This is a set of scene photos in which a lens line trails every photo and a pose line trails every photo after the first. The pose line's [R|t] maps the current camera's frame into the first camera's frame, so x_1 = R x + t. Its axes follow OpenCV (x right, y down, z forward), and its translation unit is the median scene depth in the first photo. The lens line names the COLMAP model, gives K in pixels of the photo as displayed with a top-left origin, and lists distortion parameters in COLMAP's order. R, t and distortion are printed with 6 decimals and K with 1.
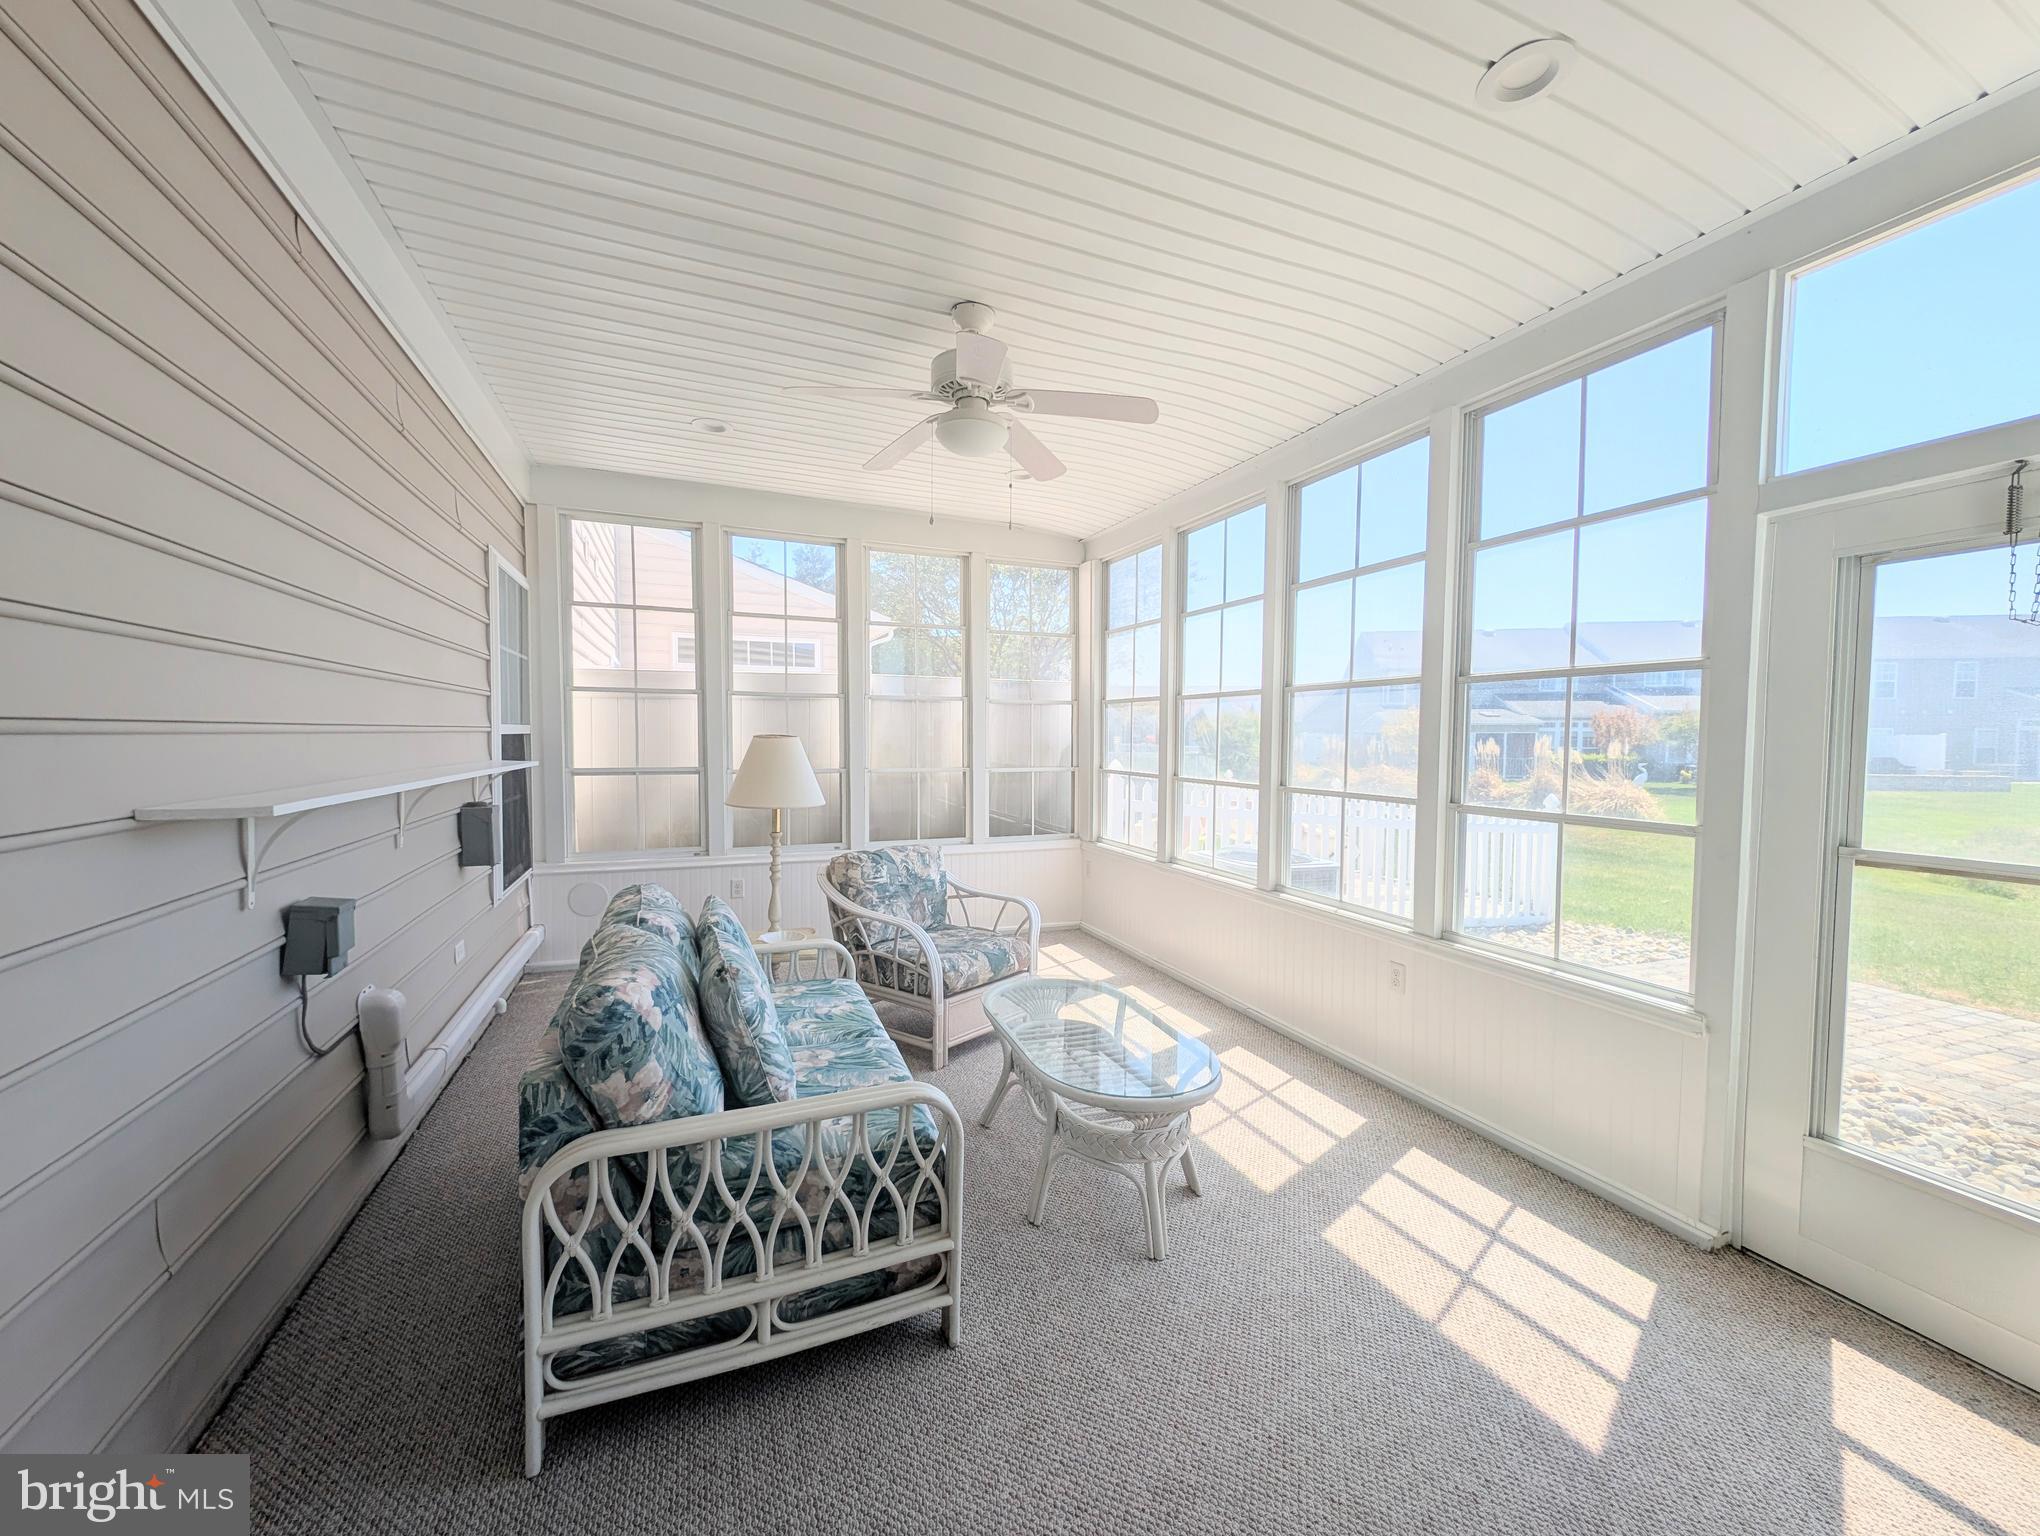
lens RADIAL K [[769.7, 0, 1014.0], [0, 769.7, 770.8], [0, 0, 1]] dist [0.002468, 0.000066]
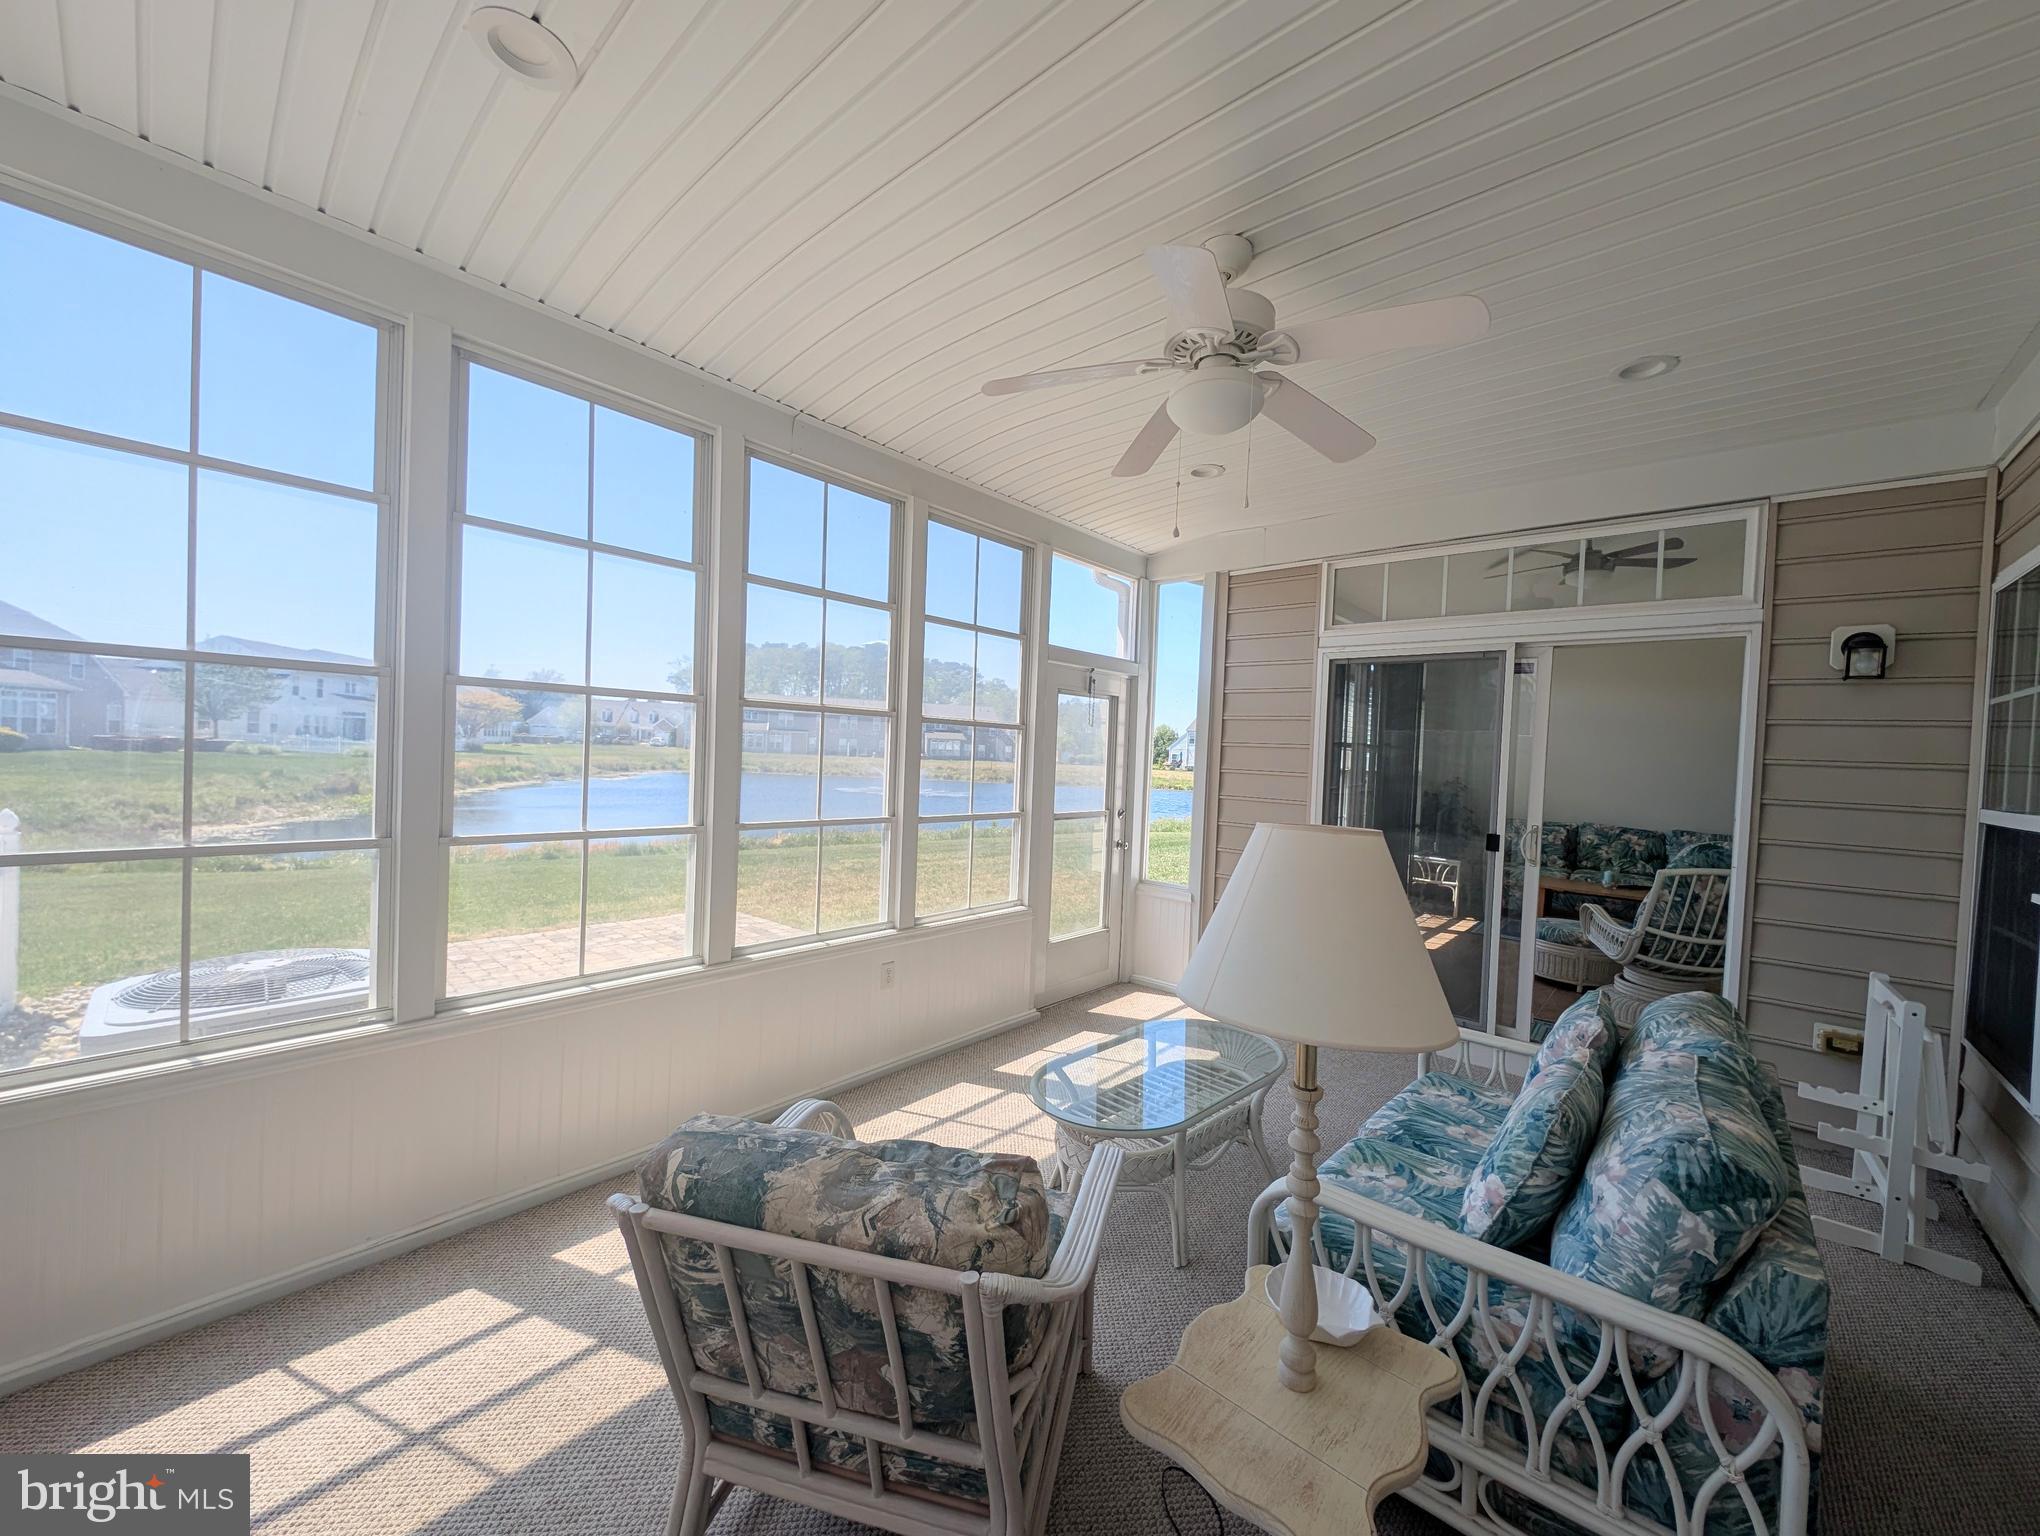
lens RADIAL K [[769.7, 0, 1014.5], [0, 769.7, 765.0], [0, 0, 1]] dist [0.002468, 0.000066]
pose [[-0.437940, -0.038005, 0.898201, -0.592943], [0.001653, 0.999070, 0.043079, -0.090598], [-0.899003, 0.020350, -0.437470, 1.330457]]
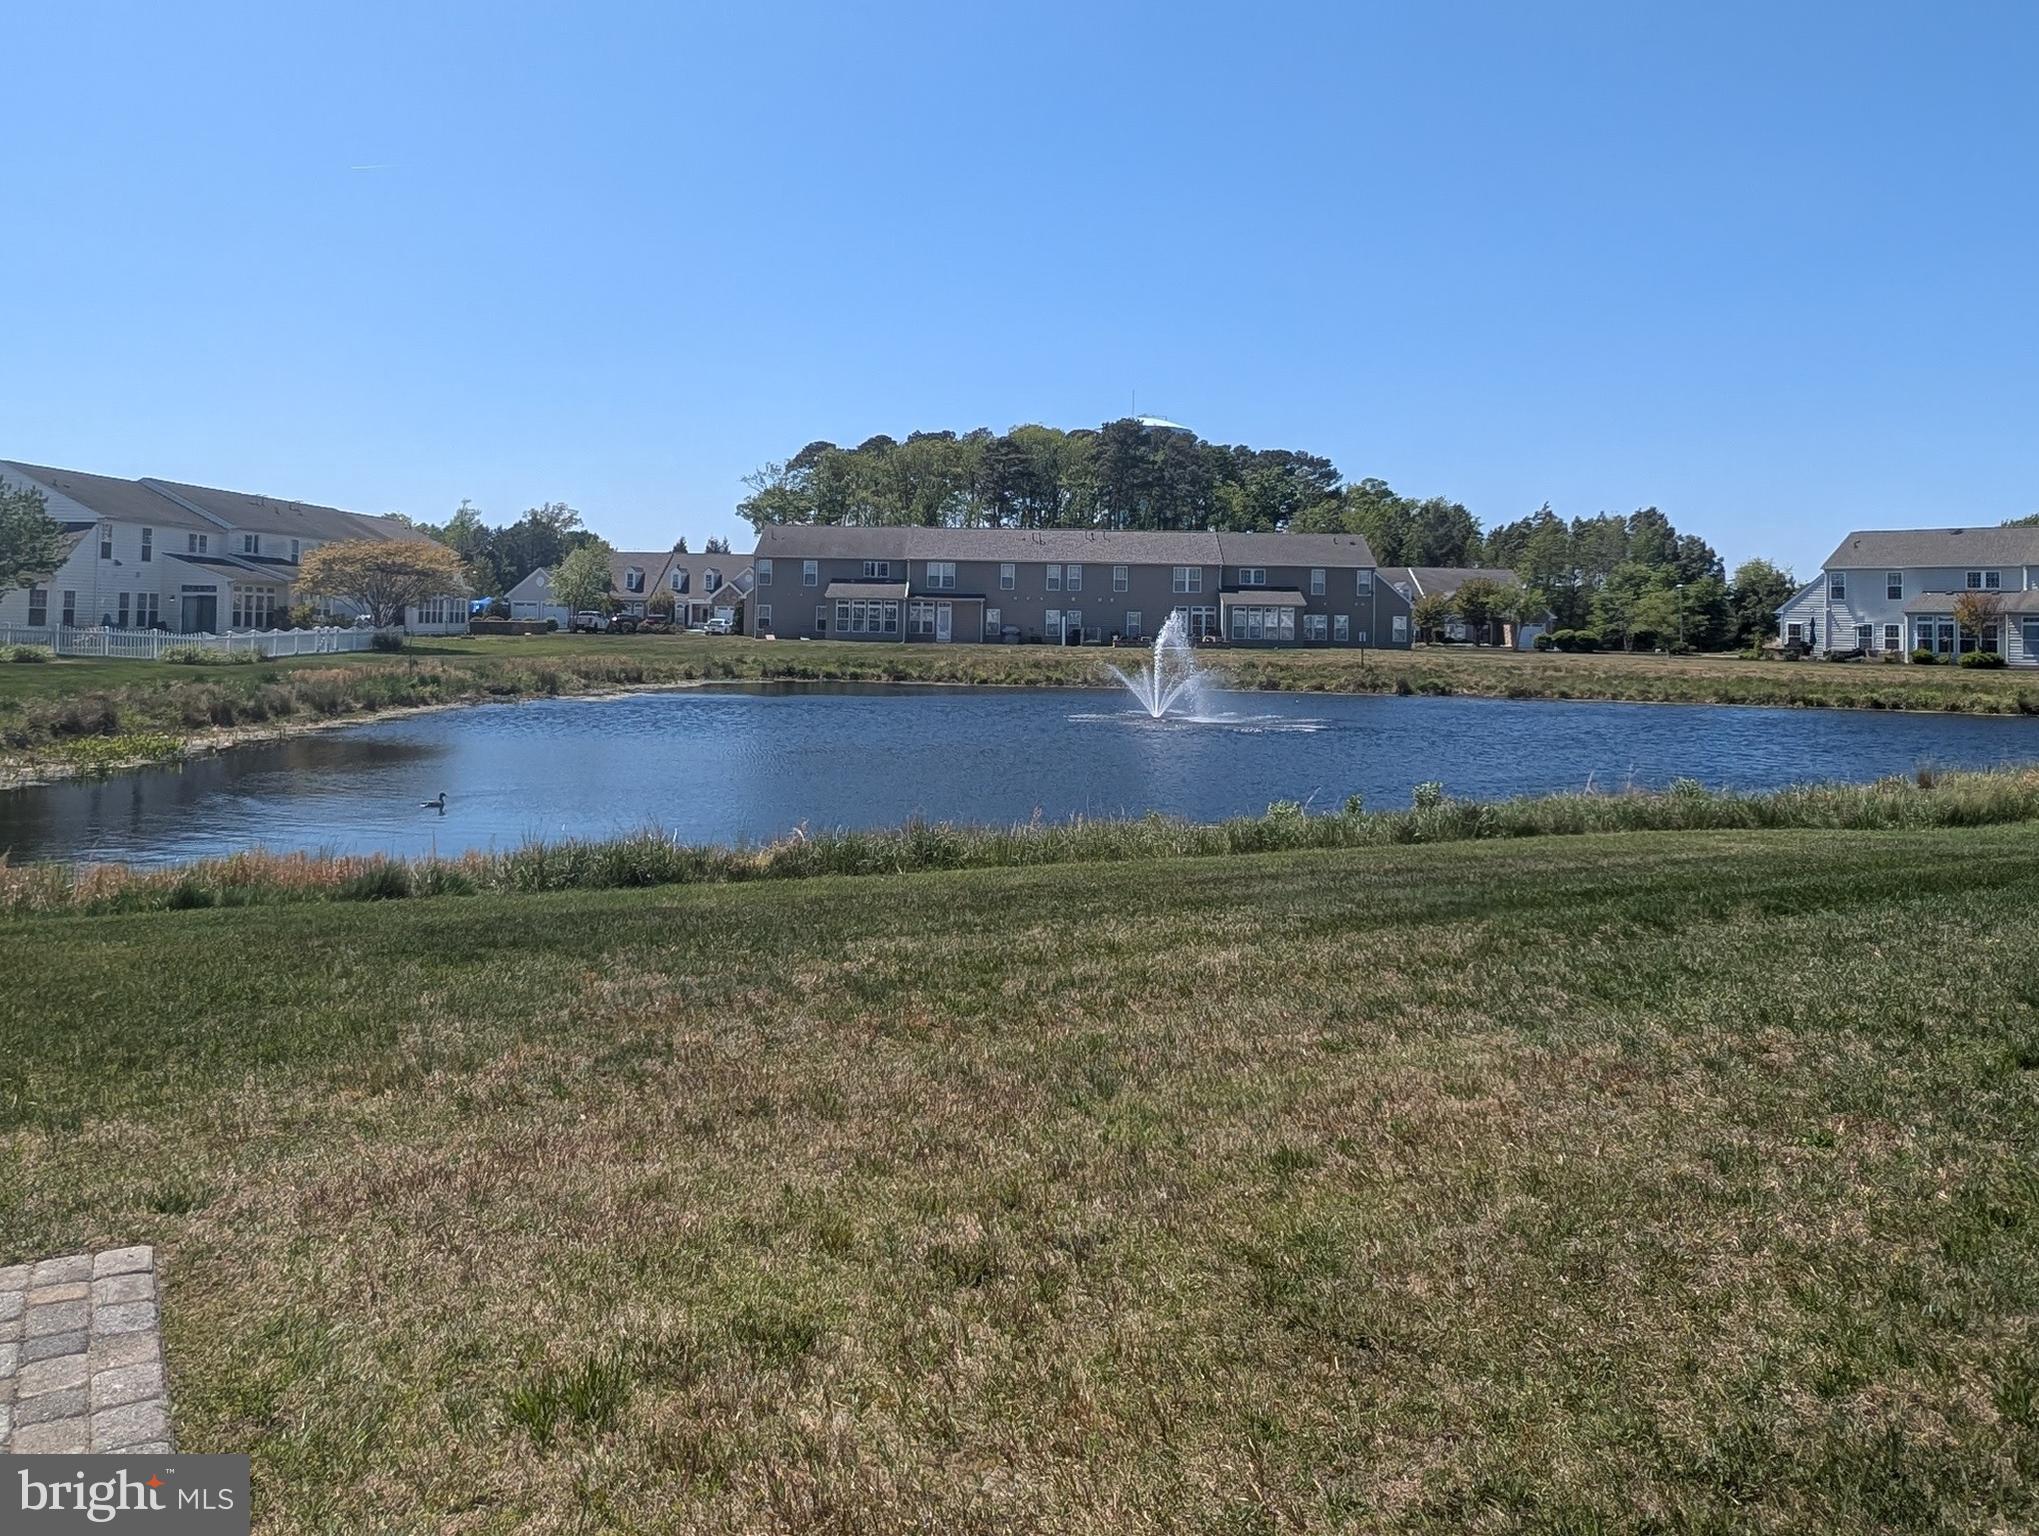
lens RADIAL K [[769.3, 0, 1024.4], [0, 769.3, 769.1], [0, 0, 1]] dist [0.002468, 0.000066]
pose [[-0.085710, -0.169312, 0.981829, -0.135622], [0.035266, 0.984322, 0.172821, -0.068888], [-0.995696, 0.049437, -0.078395, 1.166331]]
